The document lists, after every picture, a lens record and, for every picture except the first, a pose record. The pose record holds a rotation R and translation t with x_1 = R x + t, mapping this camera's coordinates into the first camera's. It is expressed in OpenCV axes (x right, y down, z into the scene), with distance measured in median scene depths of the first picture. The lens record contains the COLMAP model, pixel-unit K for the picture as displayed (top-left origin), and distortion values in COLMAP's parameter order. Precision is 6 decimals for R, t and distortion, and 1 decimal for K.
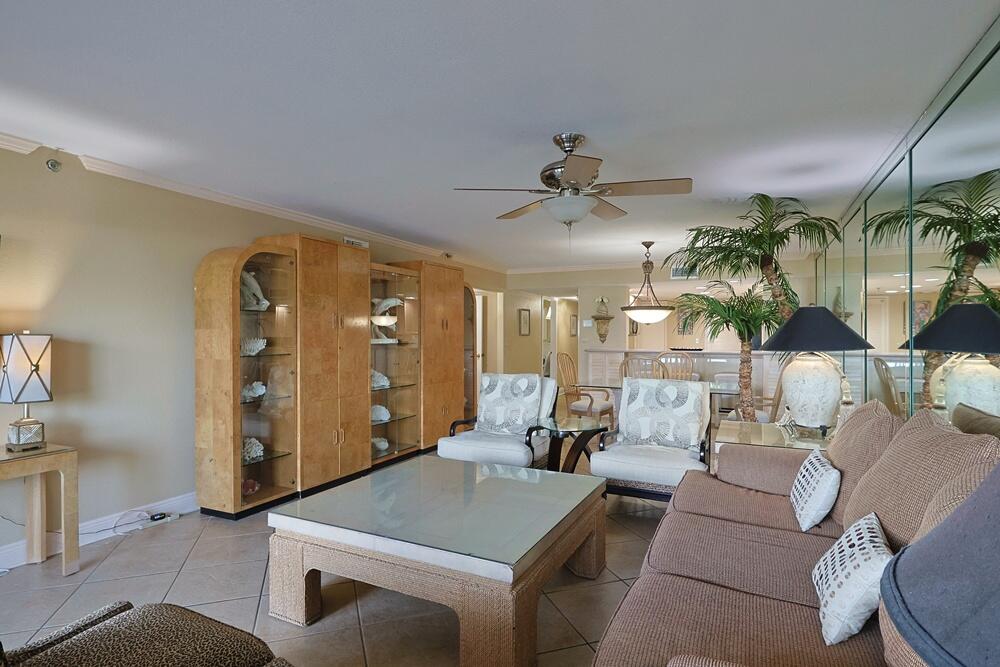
lens RADIAL K [[517.1, 0, 499.3], [0, 517.1, 337.1], [0, 0, 1]] dist [0.000069, 0.000232]
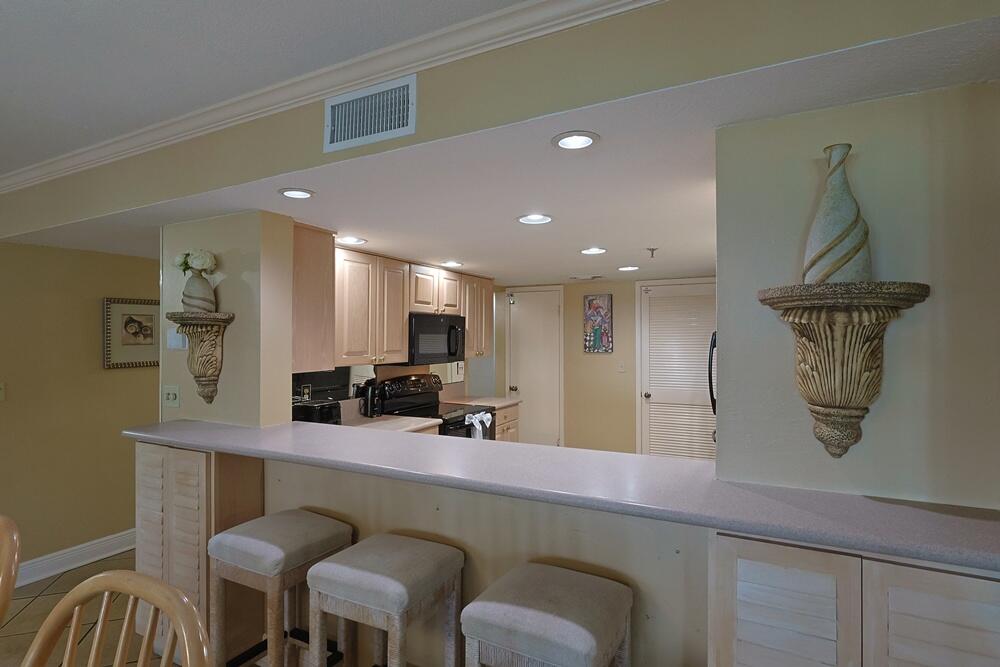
lens RADIAL K [[517.1, 0, 499.3], [0, 517.1, 337.1], [0, 0, 1]] dist [0.000069, 0.000232]
pose [[0.999996, -0.002665, -0.000635, 0.374800], [0.002662, 0.999987, -0.004292, -0.025180], [0.000647, 0.004291, 0.999991, 0.698382]]
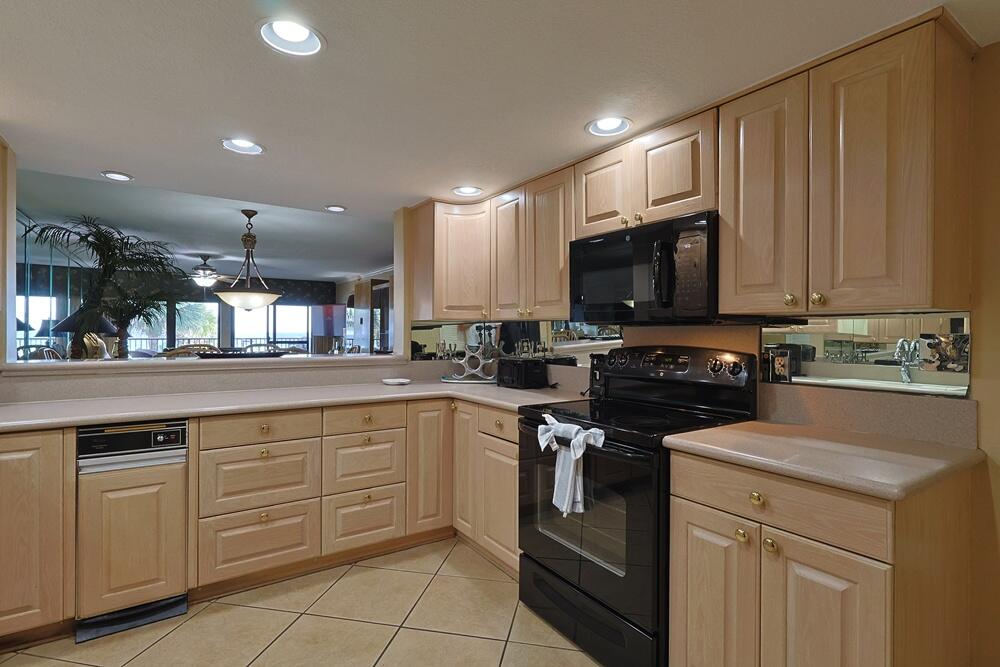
lens RADIAL K [[485.9, 0, 498.8], [0, 485.9, 332.8], [0, 0, 1]] dist [-0.005003, 0.000049]
pose [[-0.481317, -0.001996, -0.876544, 0.562727], [-0.007490, 0.999970, 0.001836, 0.003713], [0.876514, 0.007449, -0.481318, 1.262249]]
